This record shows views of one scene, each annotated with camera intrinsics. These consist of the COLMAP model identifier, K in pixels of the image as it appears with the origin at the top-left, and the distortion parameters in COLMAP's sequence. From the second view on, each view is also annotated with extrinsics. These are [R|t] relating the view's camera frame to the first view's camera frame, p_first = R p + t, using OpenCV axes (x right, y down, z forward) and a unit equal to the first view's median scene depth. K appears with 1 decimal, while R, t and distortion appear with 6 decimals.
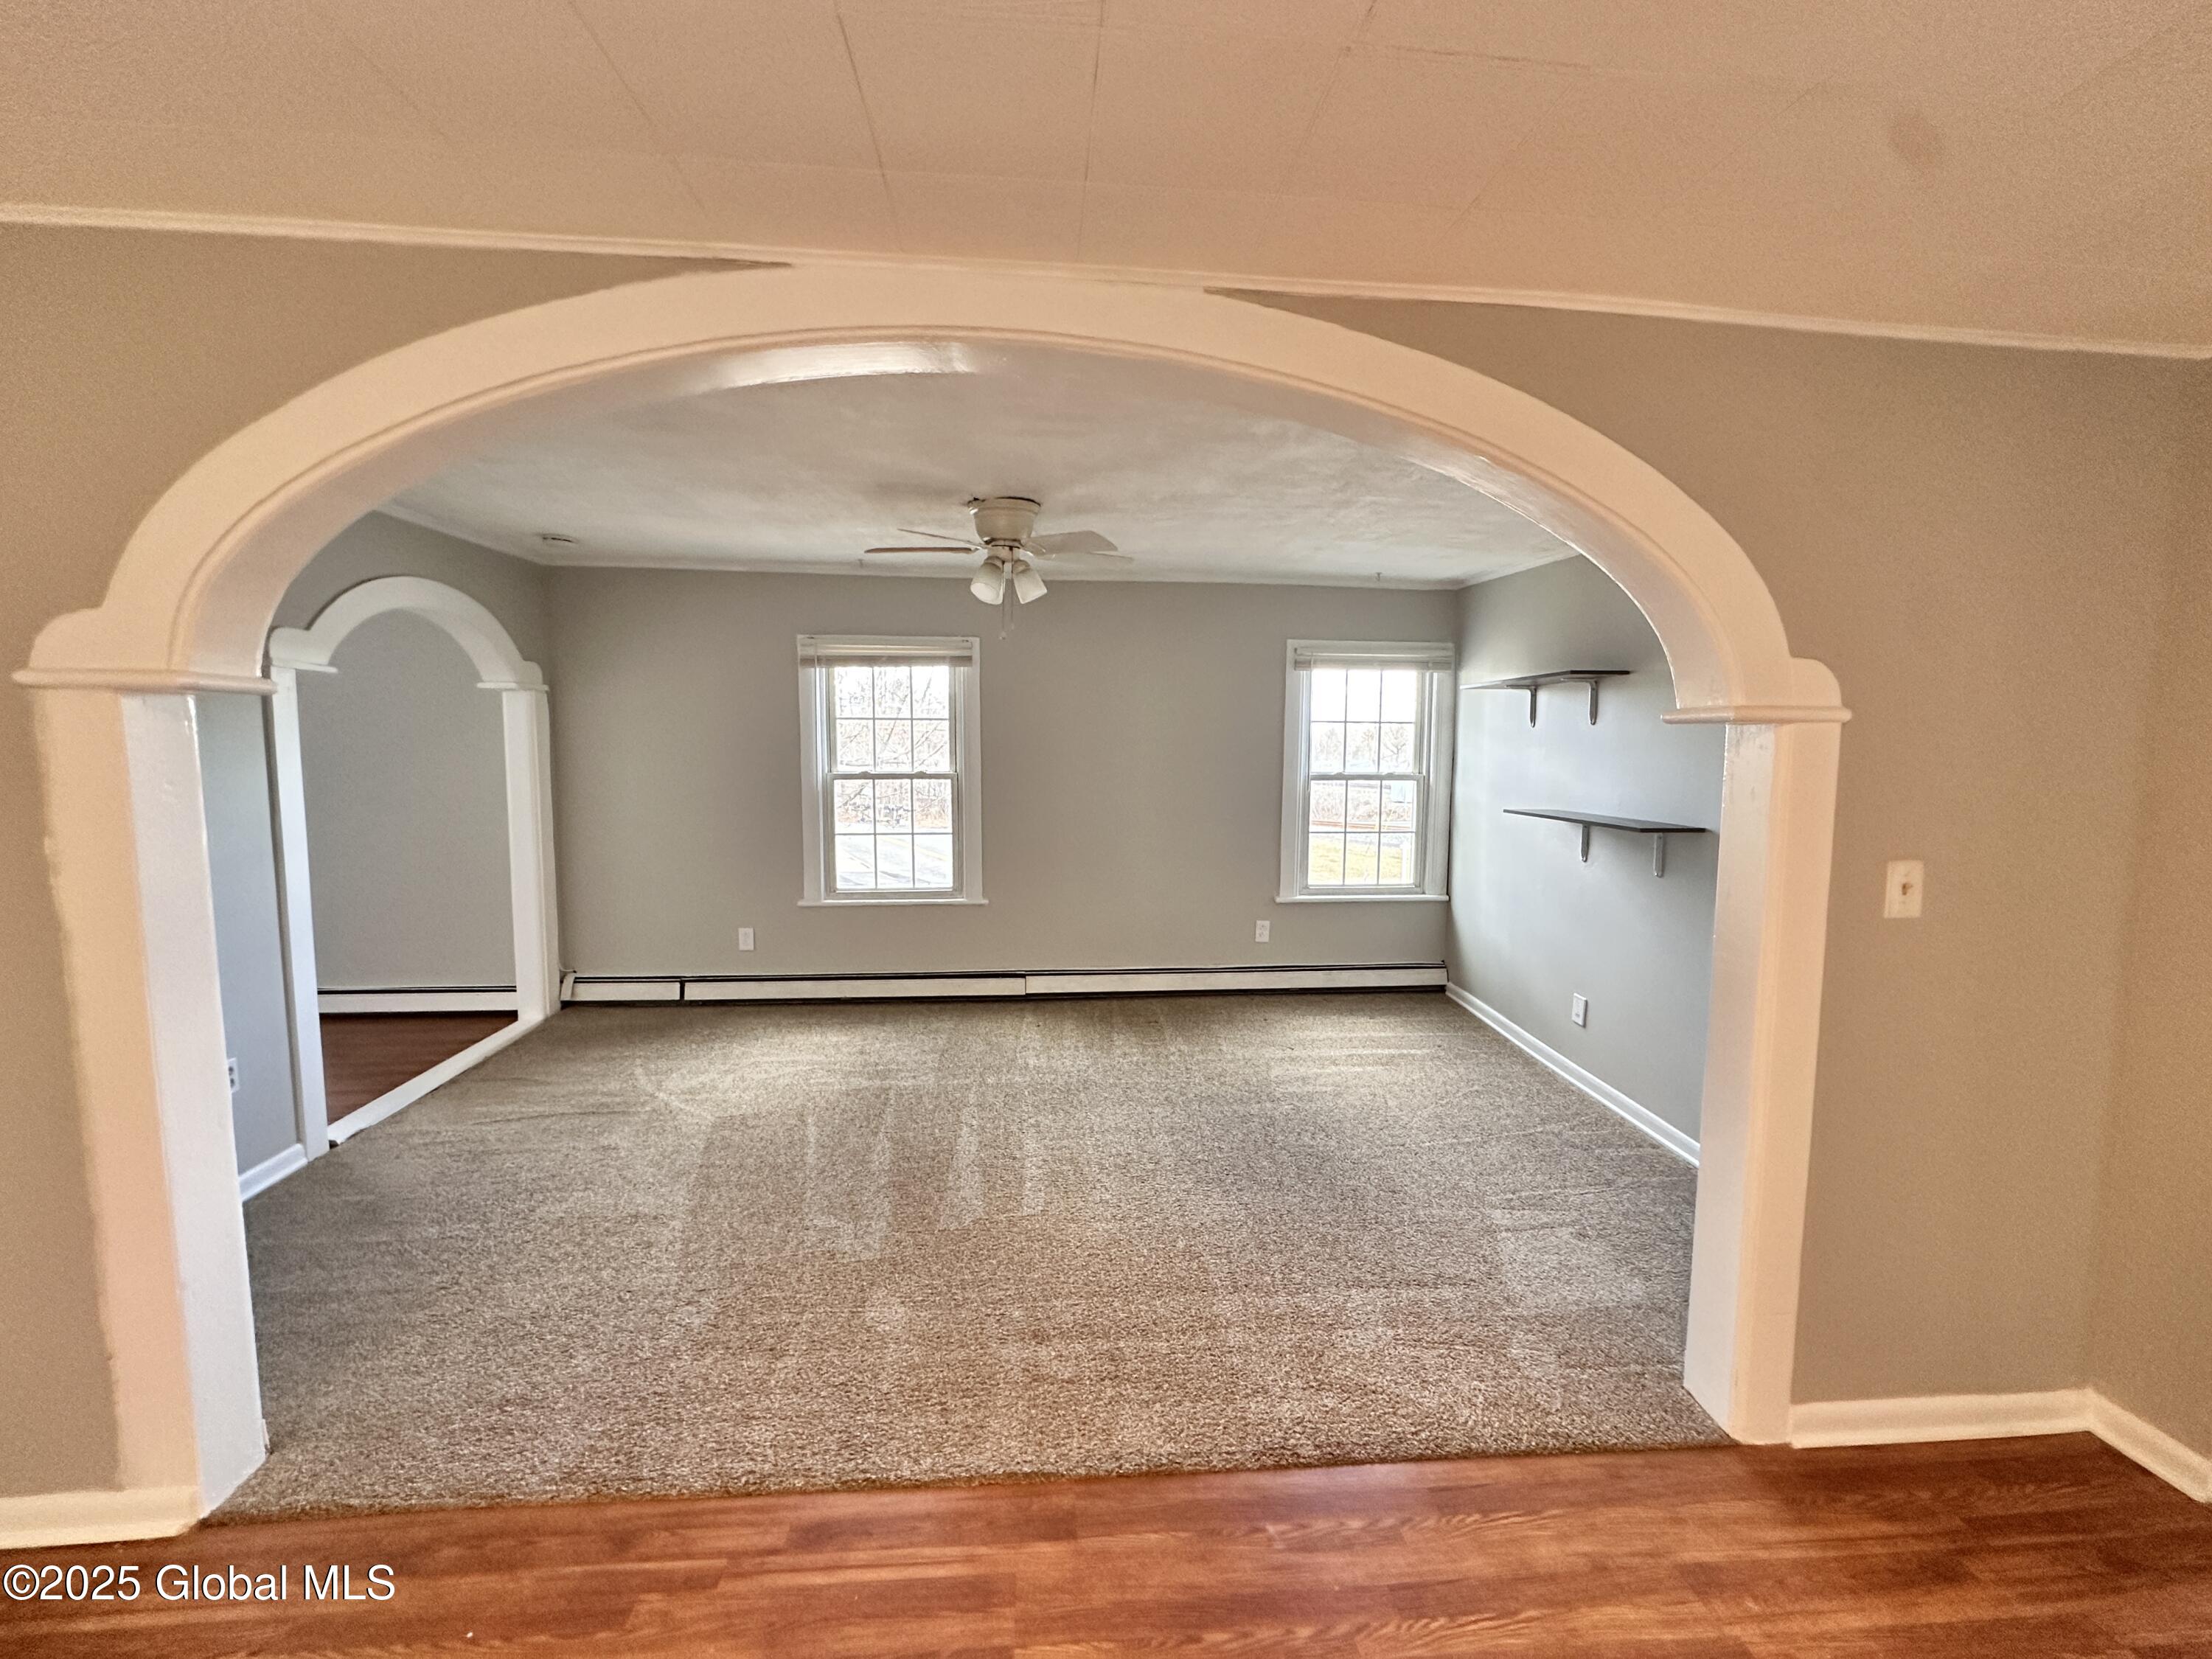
lens RADIAL K [[879.3, 0, 1110.6], [0, 879.3, 832.0], [0, 0, 1]] dist [-0.003469, 0.000329]
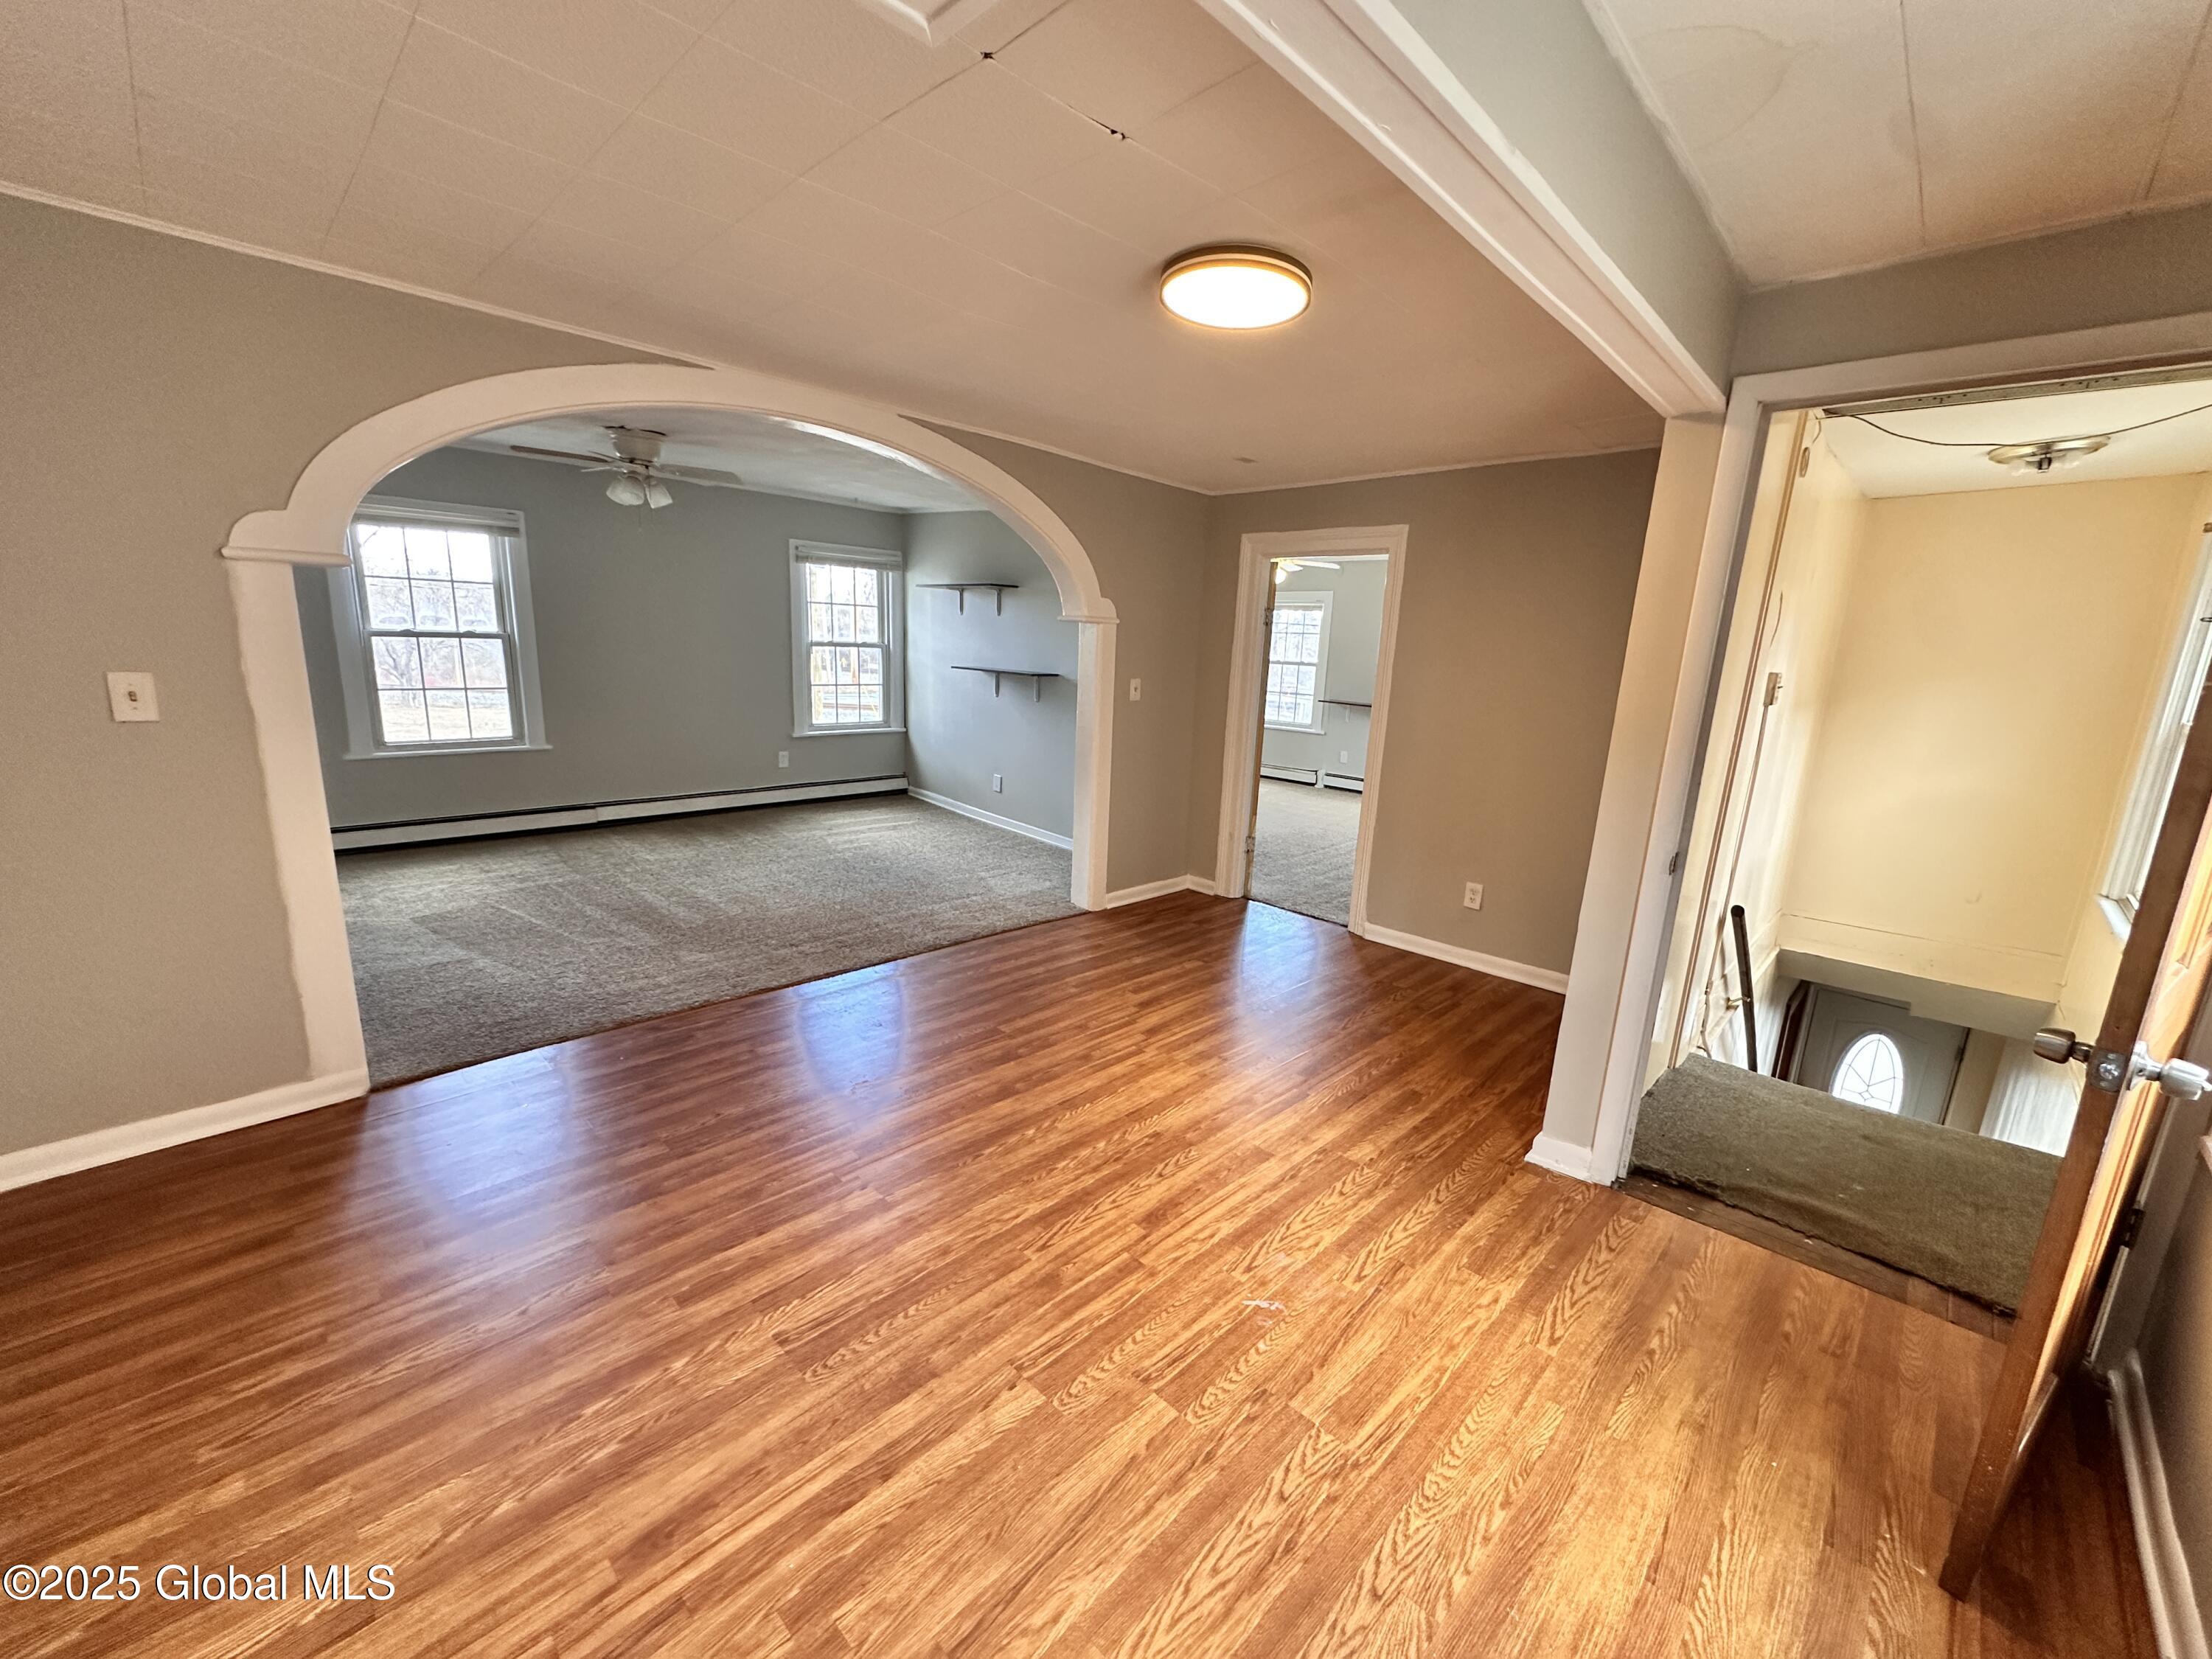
lens RADIAL K [[879.3, 0, 1102.2], [0, 879.3, 834.4], [0, 0, 1]] dist [-0.003469, 0.000329]
pose [[0.763945, -0.114857, 0.634977, -0.429161], [0.023407, 0.988316, 0.150609, 0.045629], [-0.644856, -0.100194, 0.757708, -0.469143]]
